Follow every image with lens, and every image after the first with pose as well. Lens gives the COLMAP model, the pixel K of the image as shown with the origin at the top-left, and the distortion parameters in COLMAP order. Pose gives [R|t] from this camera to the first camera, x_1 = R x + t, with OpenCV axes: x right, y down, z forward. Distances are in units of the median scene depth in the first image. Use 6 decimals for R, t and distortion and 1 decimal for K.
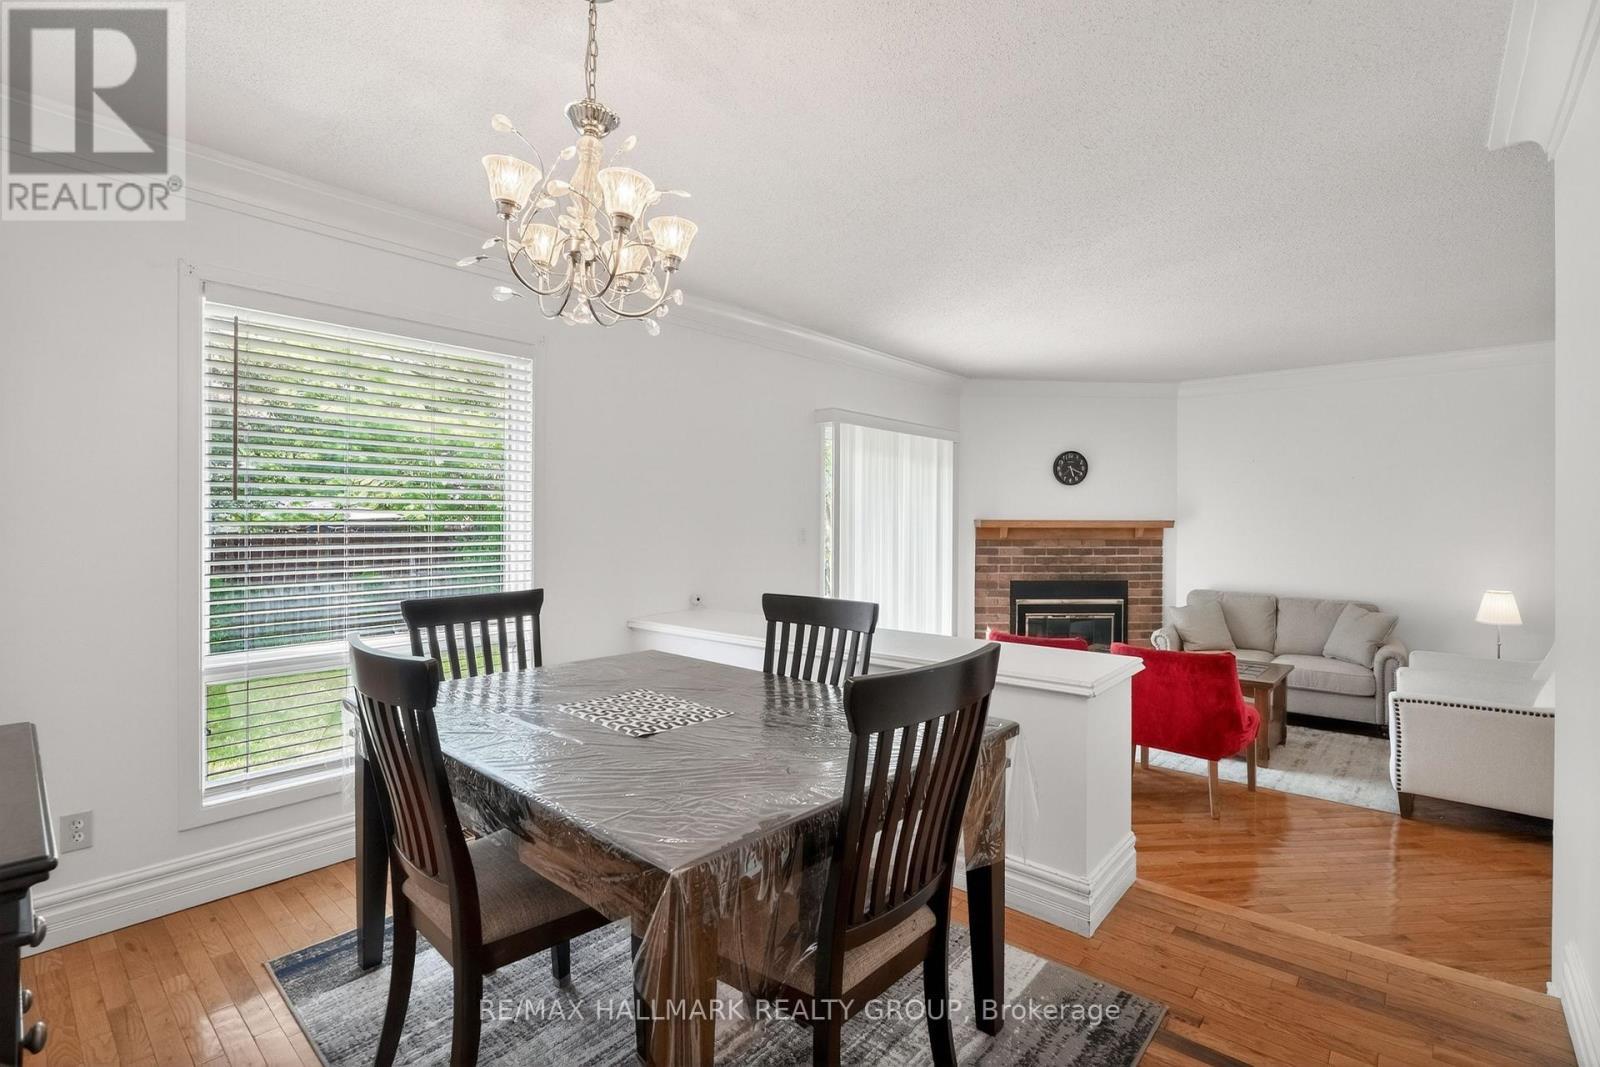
lens RADIAL K [[763.3, 0, 801.0], [0, 763.3, 523.5], [0, 0, 1]] dist [-0.000372, -0.000021]
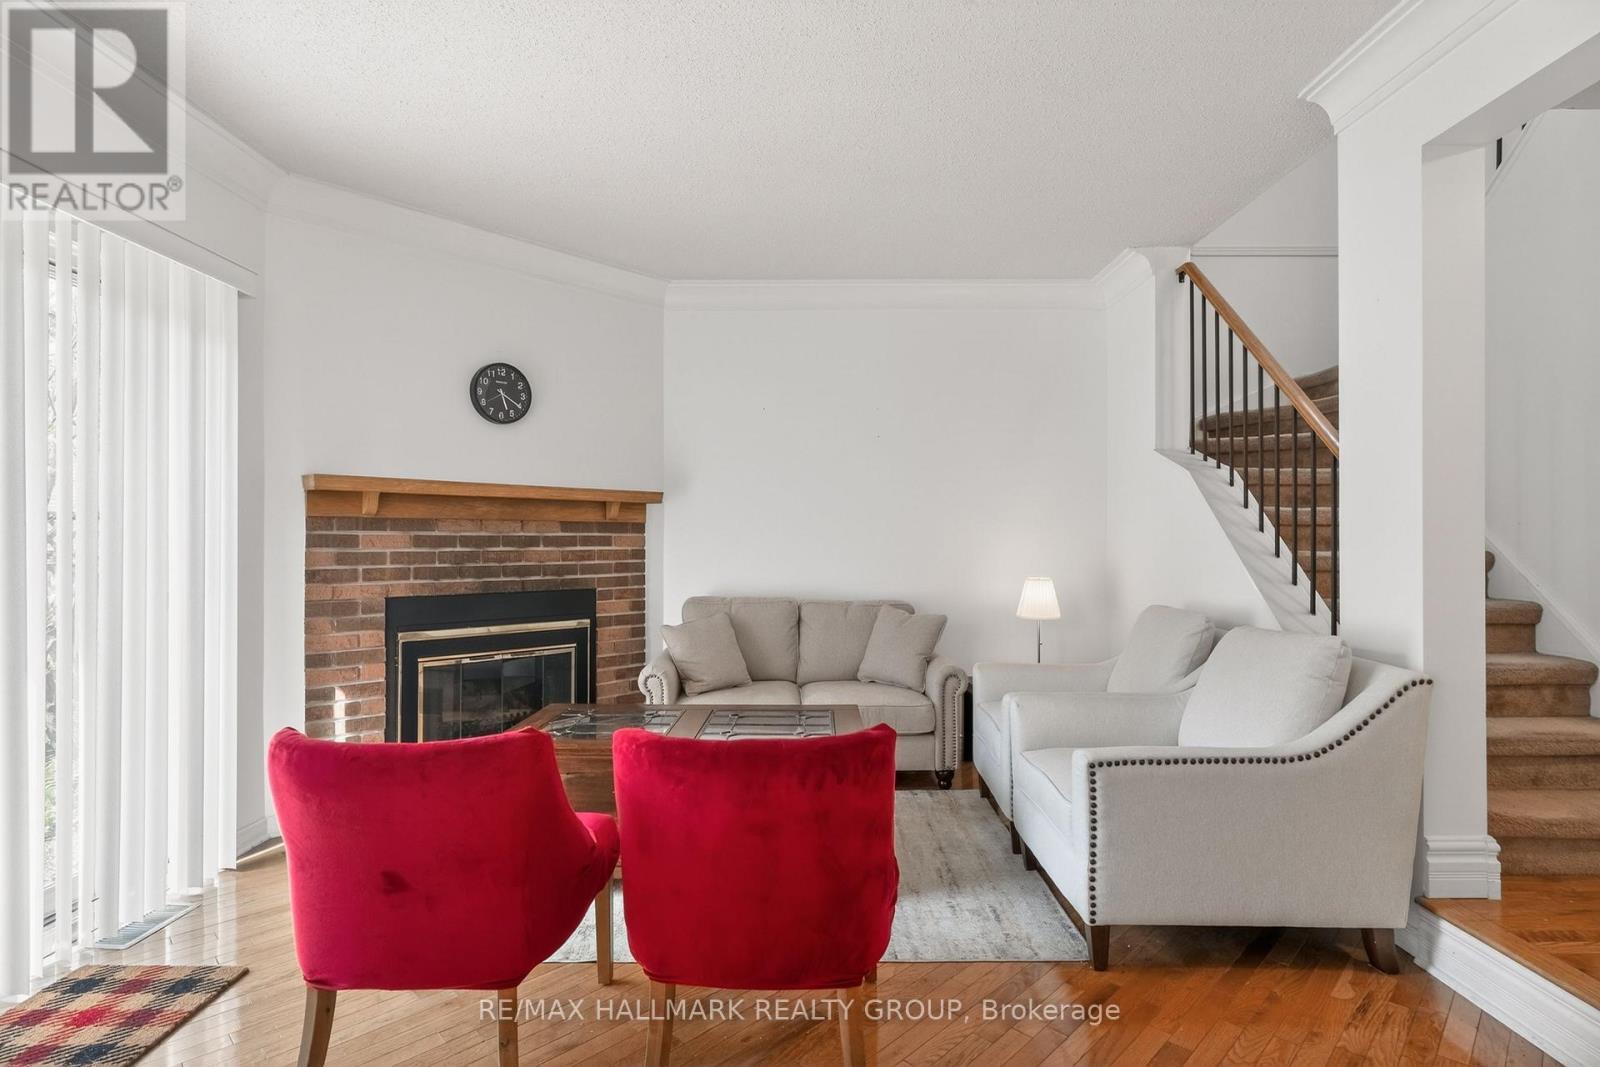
lens RADIAL K [[834.0, 0, 800.0], [0, 834.0, 533.5], [0, 0, 1]] dist [-0.000464, 0.000051]
pose [[0.773478, -0.001315, 0.633822, 0.133763], [0.007944, 0.999939, -0.007621, 0.038129], [-0.633774, 0.010930, 0.773441, 0.387011]]
